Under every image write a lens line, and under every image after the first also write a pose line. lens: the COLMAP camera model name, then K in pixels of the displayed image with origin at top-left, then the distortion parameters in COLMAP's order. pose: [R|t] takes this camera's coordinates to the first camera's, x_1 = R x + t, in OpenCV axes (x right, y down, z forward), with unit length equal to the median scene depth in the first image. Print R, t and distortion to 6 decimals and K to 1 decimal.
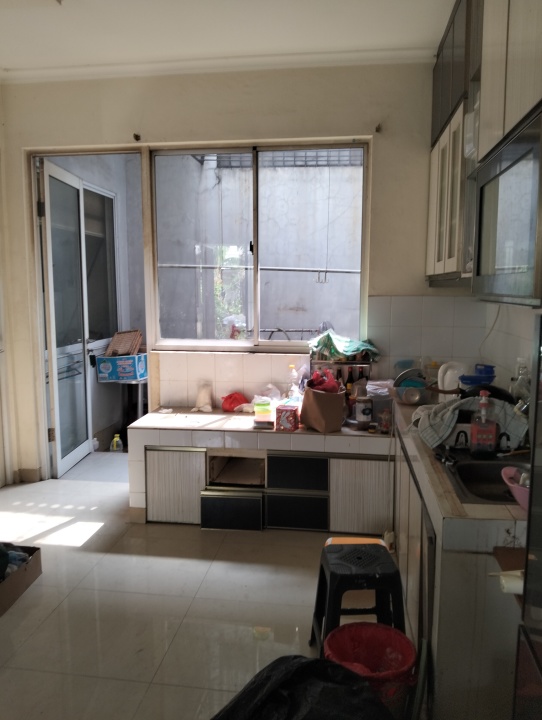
lens RADIAL K [[581.1, 0, 271.0], [0, 581.1, 360.0], [0, 0, 1]] dist [0.112409, -0.204133]
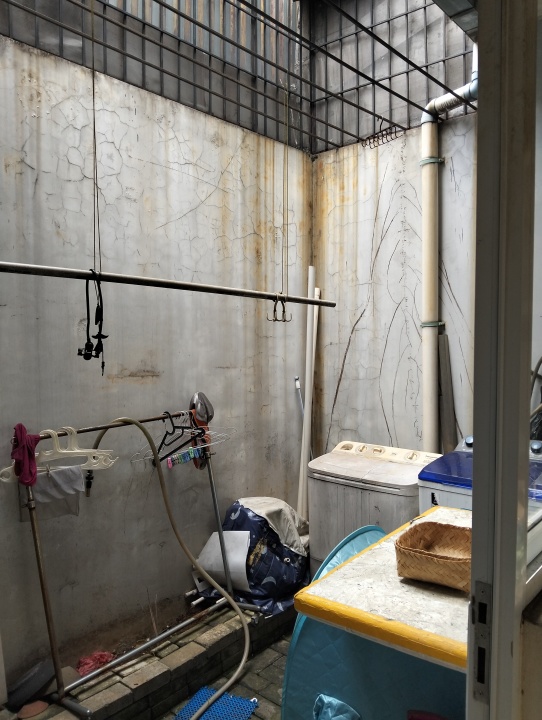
lens RADIAL K [[581.1, 0, 271.0], [0, 581.1, 360.0], [0, 0, 1]] dist [0.112409, -0.204133]
pose [[0.536612, -0.040997, 0.842833, -0.488133], [0.111482, 0.993508, -0.022652, -0.120698], [-0.836432, 0.106116, 0.537699, 1.027095]]
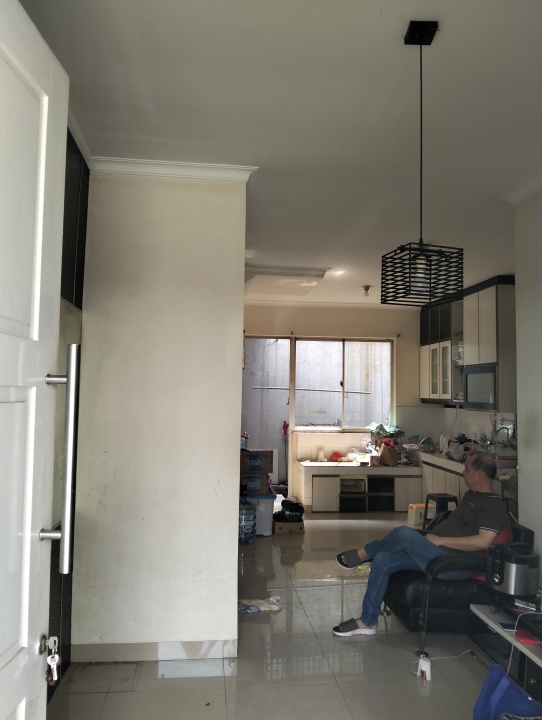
lens RADIAL K [[581.1, 0, 271.0], [0, 581.1, 360.0], [0, 0, 1]] dist [0.112409, -0.204133]
pose [[0.967913, 0.027505, 0.249777, -0.853564], [0.017258, 0.984368, -0.175276, 0.097254], [-0.250693, 0.173963, 0.952308, -1.028599]]
